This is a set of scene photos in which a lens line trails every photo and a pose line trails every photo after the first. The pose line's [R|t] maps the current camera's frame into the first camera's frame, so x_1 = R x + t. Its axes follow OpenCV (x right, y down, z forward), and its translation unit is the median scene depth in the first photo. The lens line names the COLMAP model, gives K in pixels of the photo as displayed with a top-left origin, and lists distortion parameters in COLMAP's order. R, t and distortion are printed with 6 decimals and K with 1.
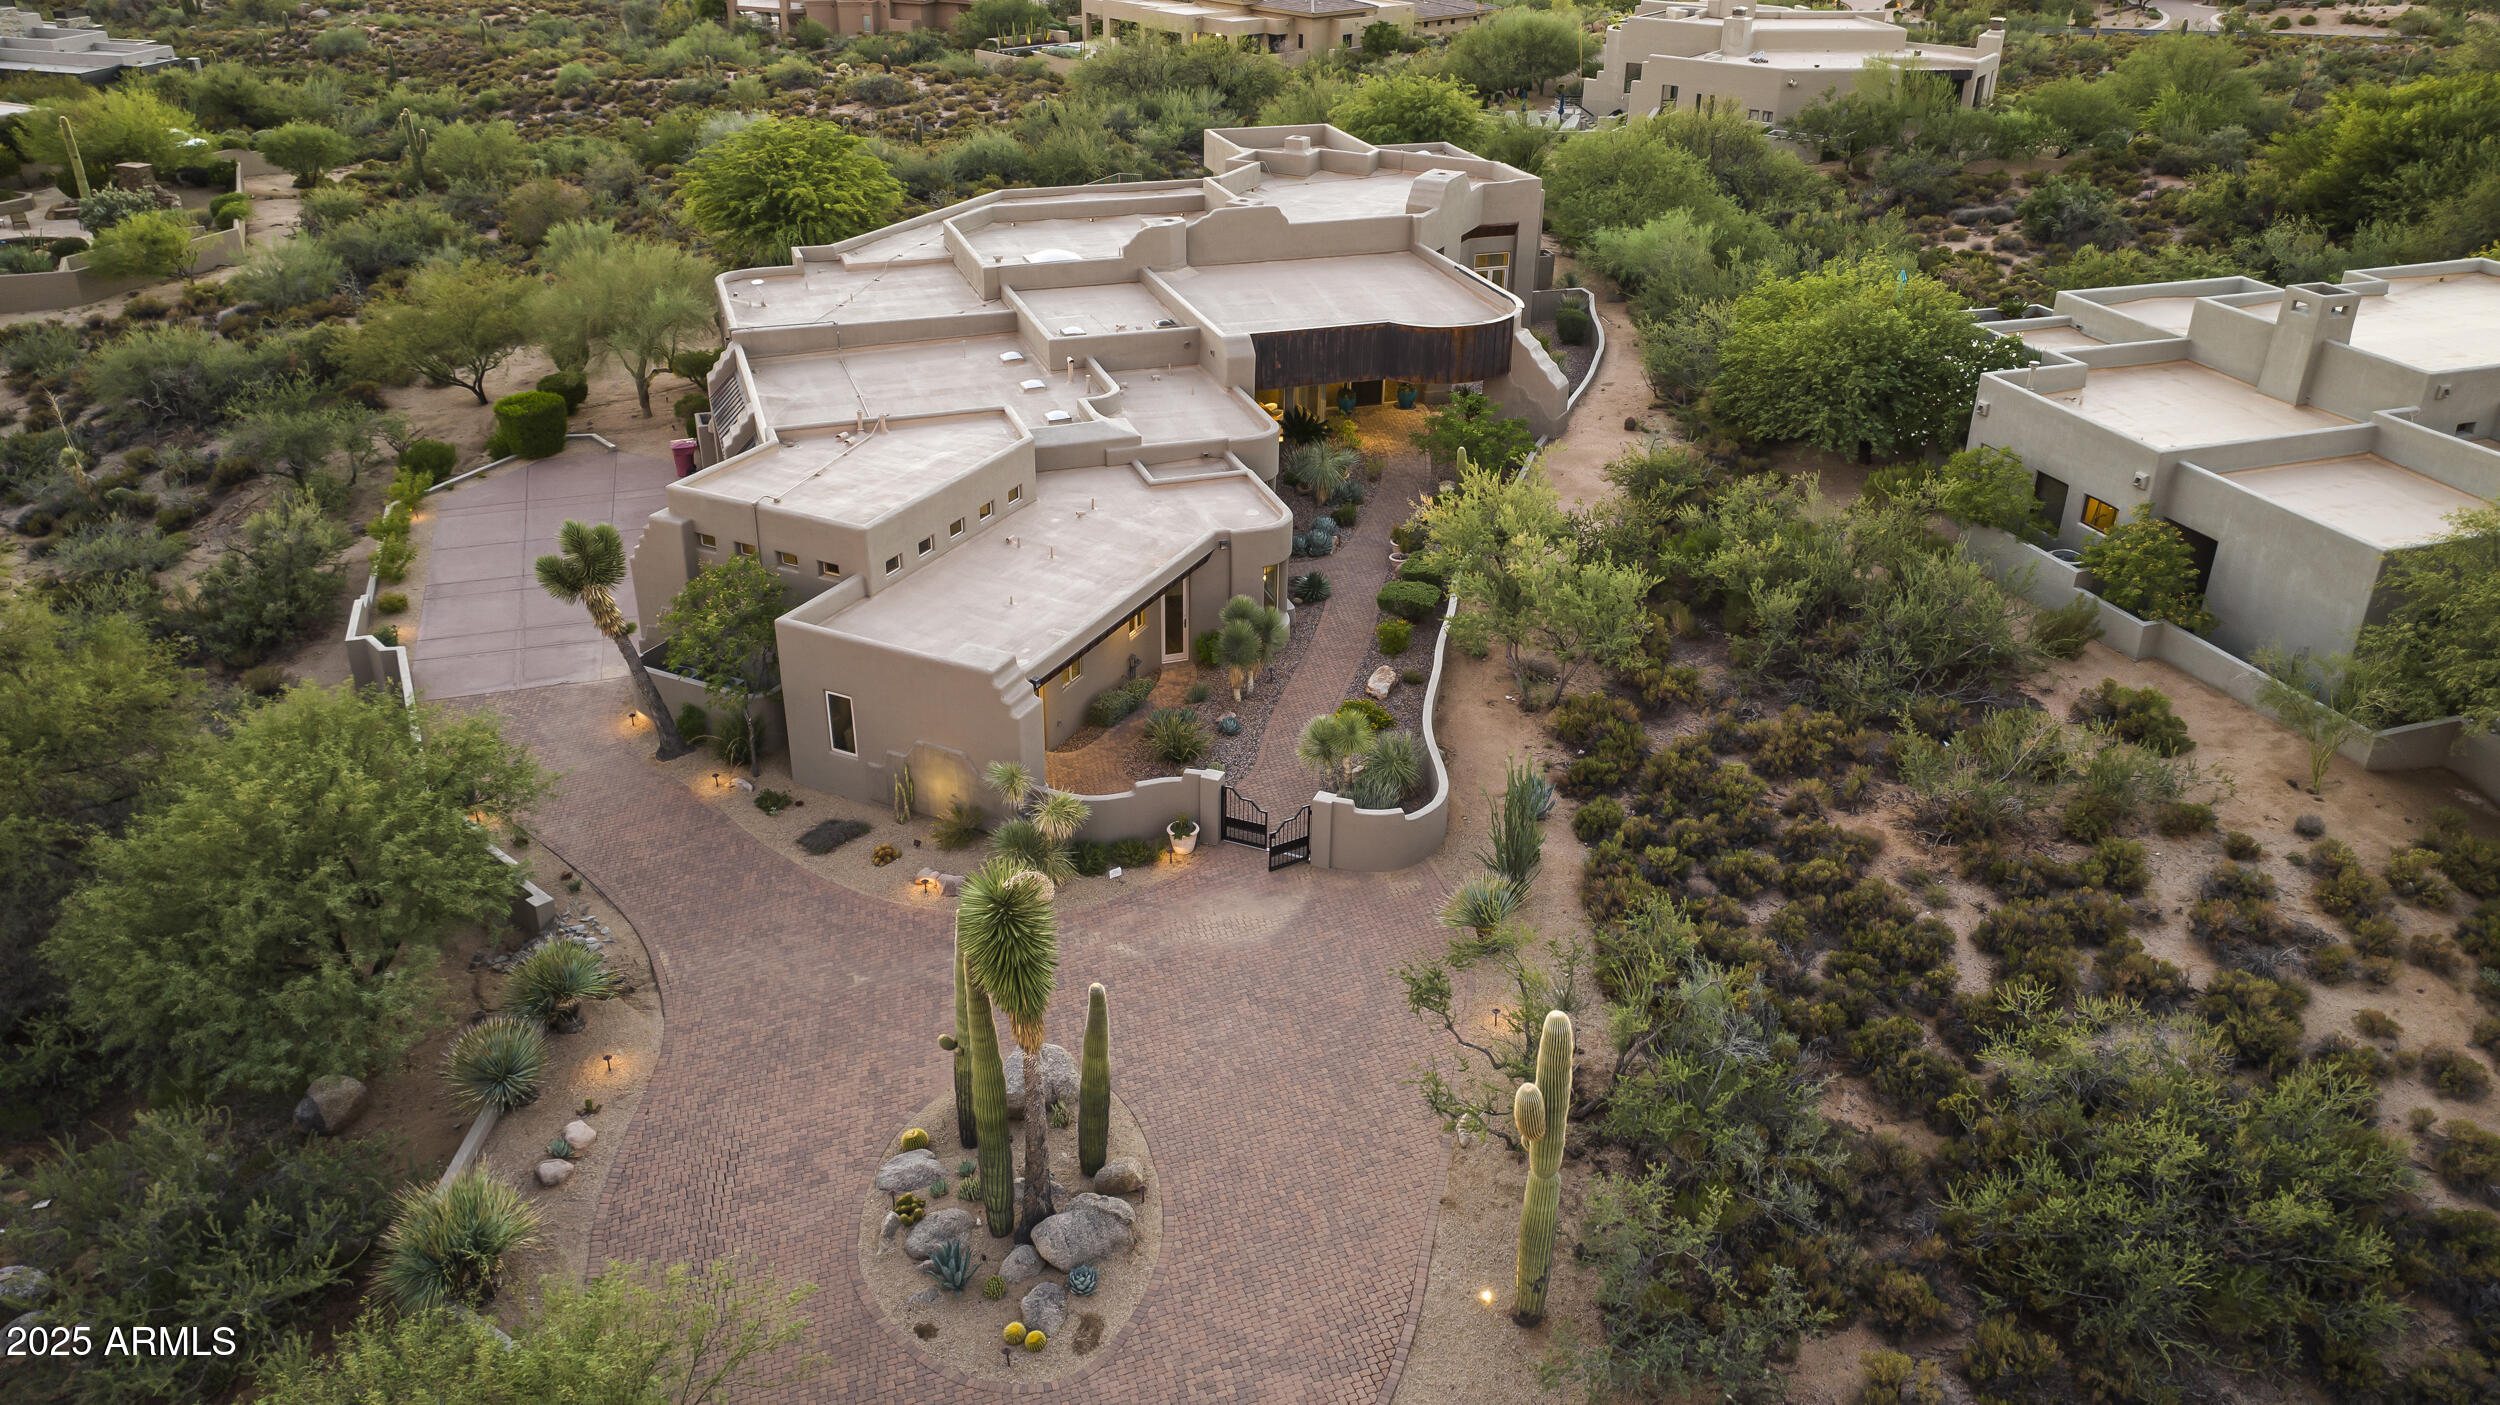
lens RADIAL K [[1837.1, 0, 1250.0], [0, 1837.1, 702.5], [0, 0, 1]] dist [-0.046552, 0.055033]
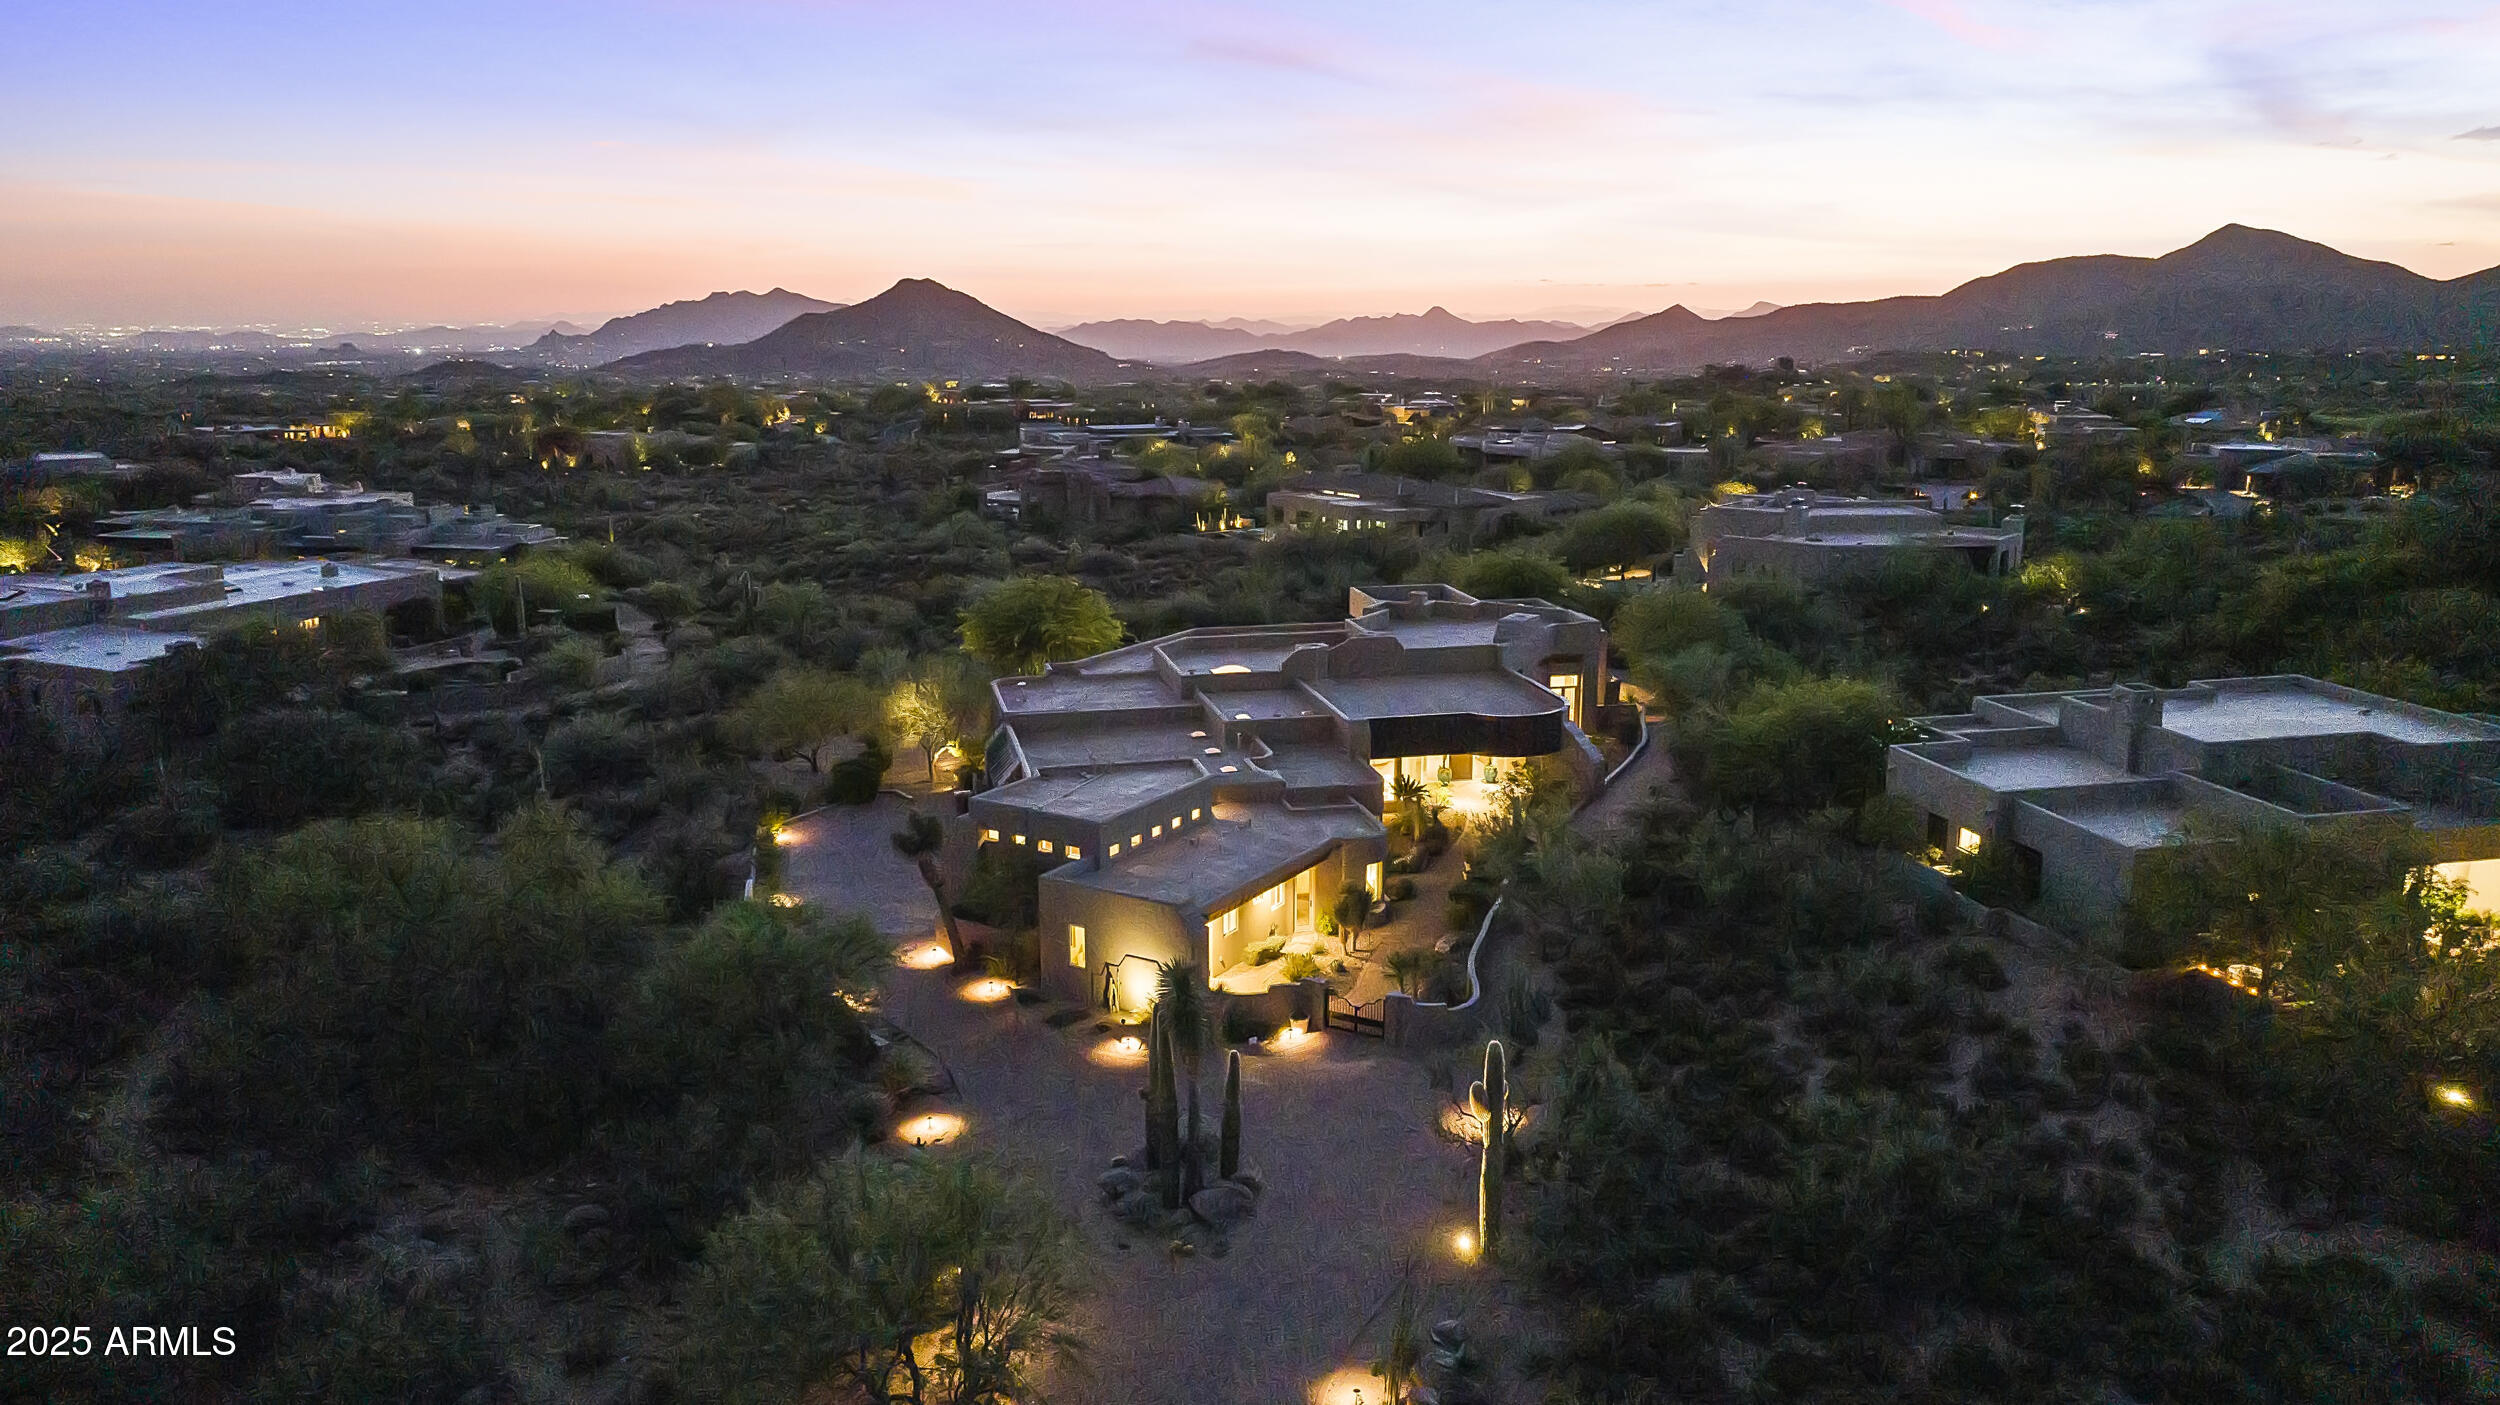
lens RADIAL K [[1789.0, 0, 1250.0], [0, 1789.0, 702.5], [0, 0, 1]] dist [-0.008358, -0.002371]
pose [[0.995058, 0.009456, -0.098841, 0.055849], [-0.033757, 0.968376, -0.247202, 0.156618], [0.093377, 0.249317, 0.963910, -0.407335]]
